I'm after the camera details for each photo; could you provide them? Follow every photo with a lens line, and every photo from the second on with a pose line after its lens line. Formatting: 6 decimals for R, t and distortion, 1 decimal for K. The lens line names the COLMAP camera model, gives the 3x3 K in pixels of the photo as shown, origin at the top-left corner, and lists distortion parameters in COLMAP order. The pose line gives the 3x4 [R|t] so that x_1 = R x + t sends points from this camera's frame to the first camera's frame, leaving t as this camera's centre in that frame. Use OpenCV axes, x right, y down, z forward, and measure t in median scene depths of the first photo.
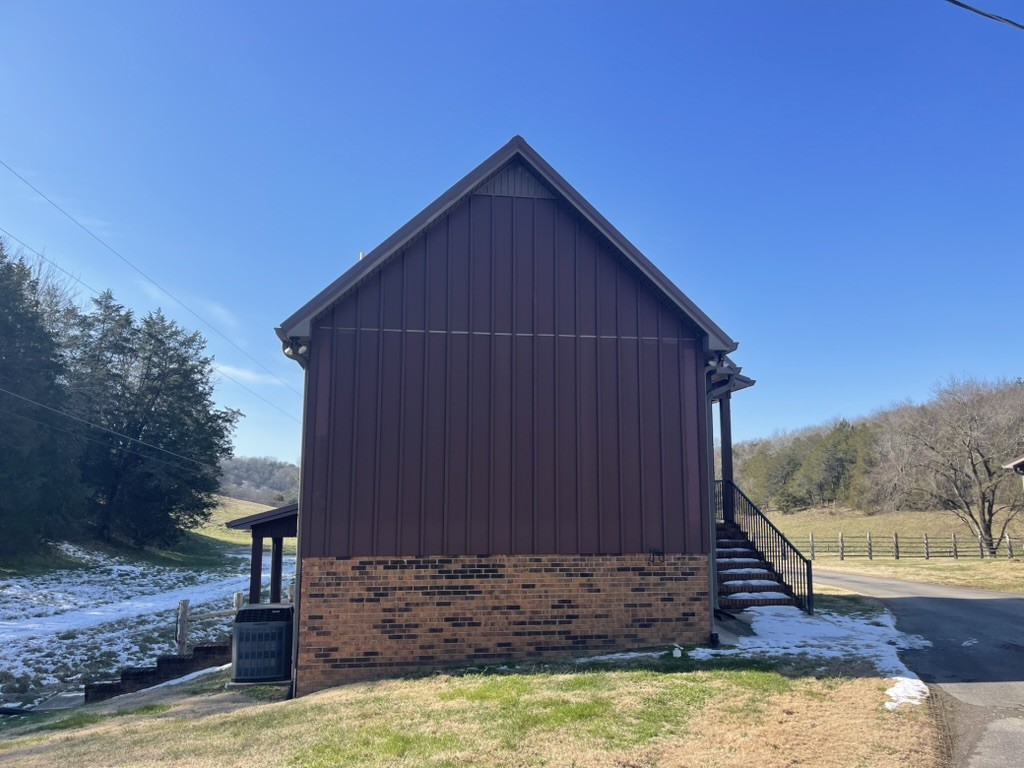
lens RADIAL K [[760.5, 0, 506.9], [0, 760.5, 378.3], [0, 0, 1]] dist [0.045688, -0.056965]
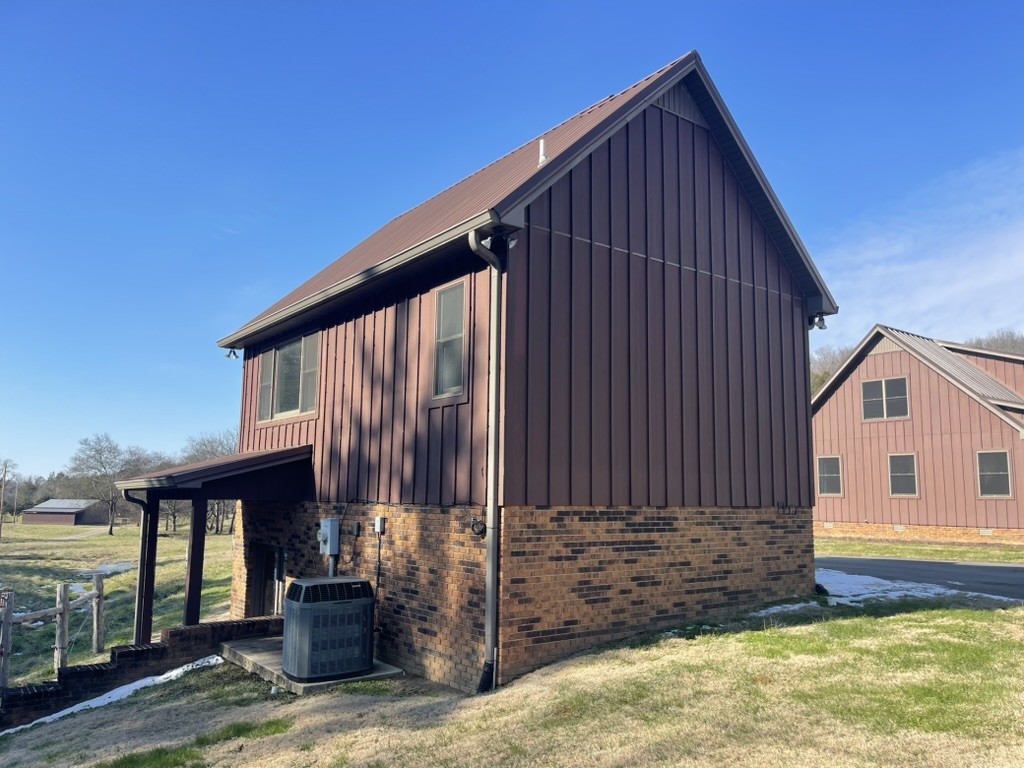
lens RADIAL K [[760.5, 0, 512.5], [0, 760.5, 384.0], [0, 0, 1]] dist [0.045688, -0.056965]
pose [[0.879508, 0.078350, 0.469391, -0.618354], [-0.084568, 0.996387, -0.007858, 0.112169], [-0.468311, -0.032784, 0.882956, 0.301999]]
